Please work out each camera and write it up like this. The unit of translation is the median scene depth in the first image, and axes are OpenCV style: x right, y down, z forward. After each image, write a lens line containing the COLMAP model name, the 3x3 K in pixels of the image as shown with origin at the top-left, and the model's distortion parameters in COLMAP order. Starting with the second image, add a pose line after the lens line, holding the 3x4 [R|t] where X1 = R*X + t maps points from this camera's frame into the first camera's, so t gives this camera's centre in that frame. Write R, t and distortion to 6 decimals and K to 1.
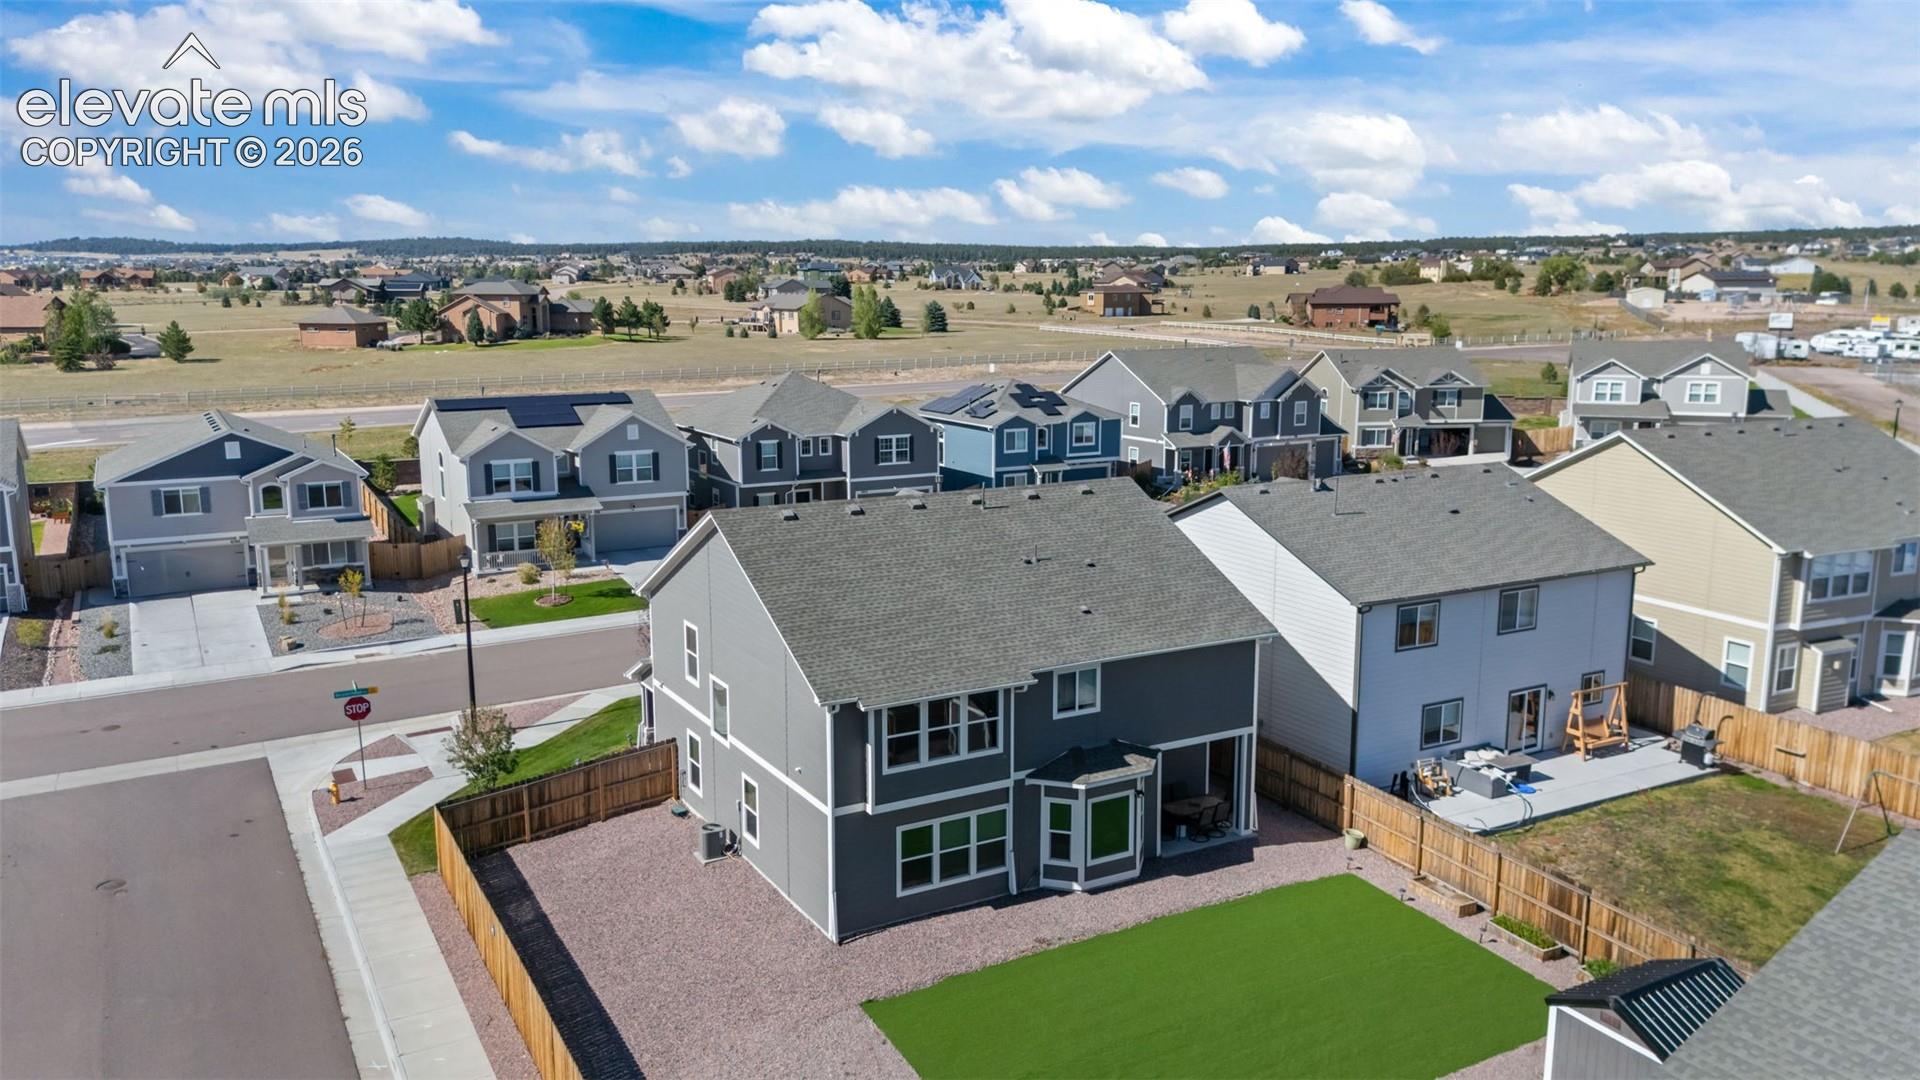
lens RADIAL K [[1425.5, 0, 955.0], [0, 1425.5, 544.3], [0, 0, 1]] dist [0.121808, -0.159917]
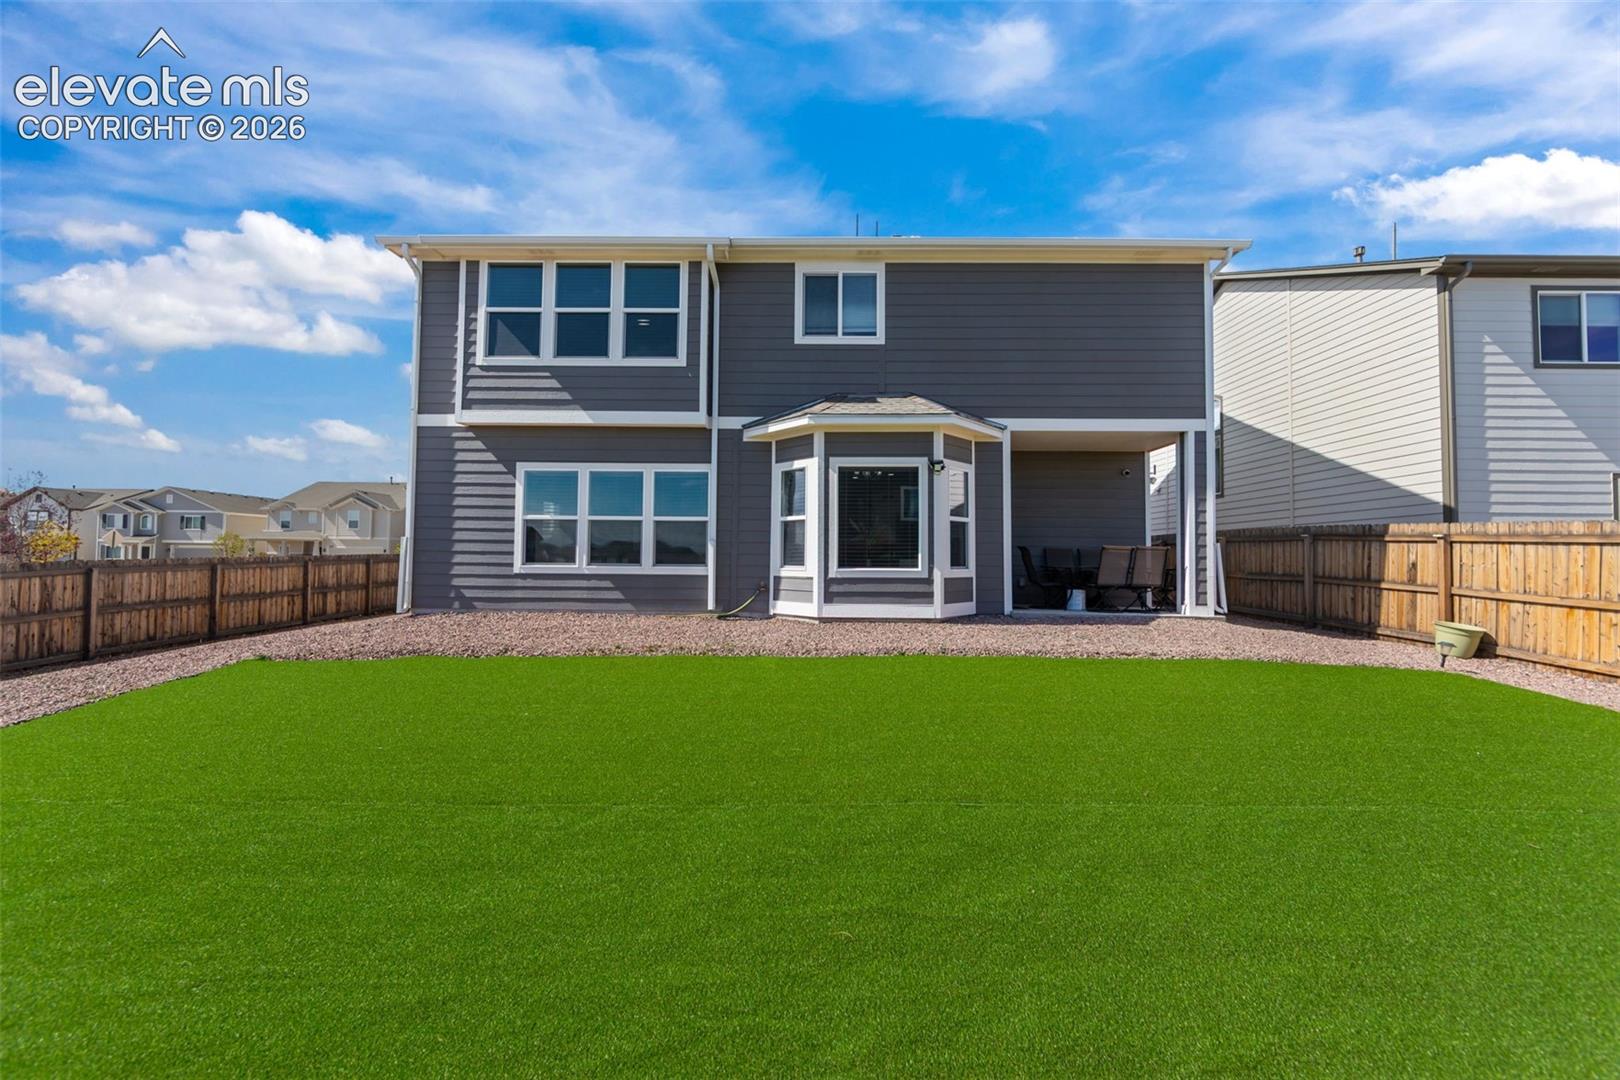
lens RADIAL K [[635.5, 0, 810.0], [0, 635.5, 540.0], [0, 0, 1]] dist [-0.000575, 0.000005]
pose [[0.864509, -0.007763, -0.502557, 0.214143], [-0.100446, 0.977042, -0.187882, 0.257728], [0.492478, 0.212906, 0.843882, 0.770764]]
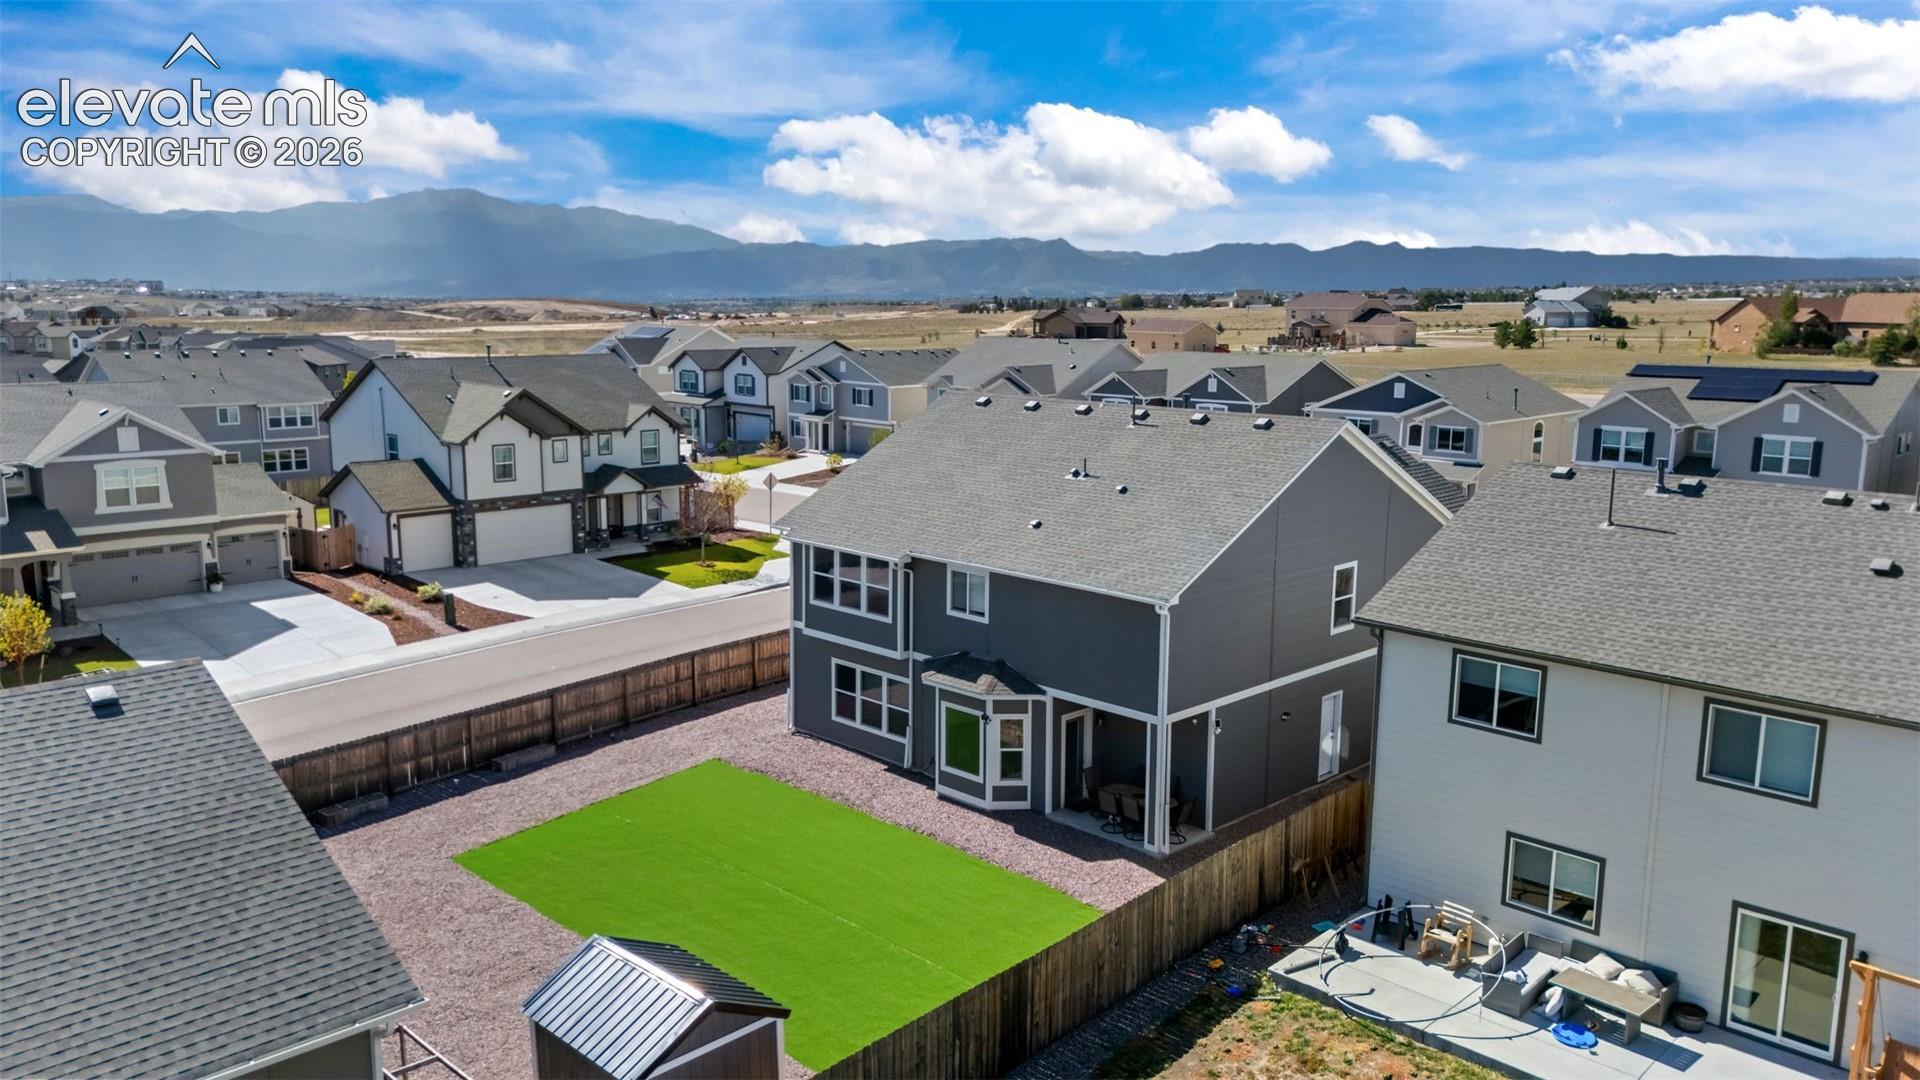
lens RADIAL K [[1425.5, 0, 955.0], [0, 1425.5, 544.3], [0, 0, 1]] dist [0.121808, -0.159917]
pose [[0.270754, 0.172807, -0.947011, 0.988331], [-0.183038, 0.975050, 0.125593, -0.049827], [0.945087, 0.139335, 0.295630, 0.694932]]
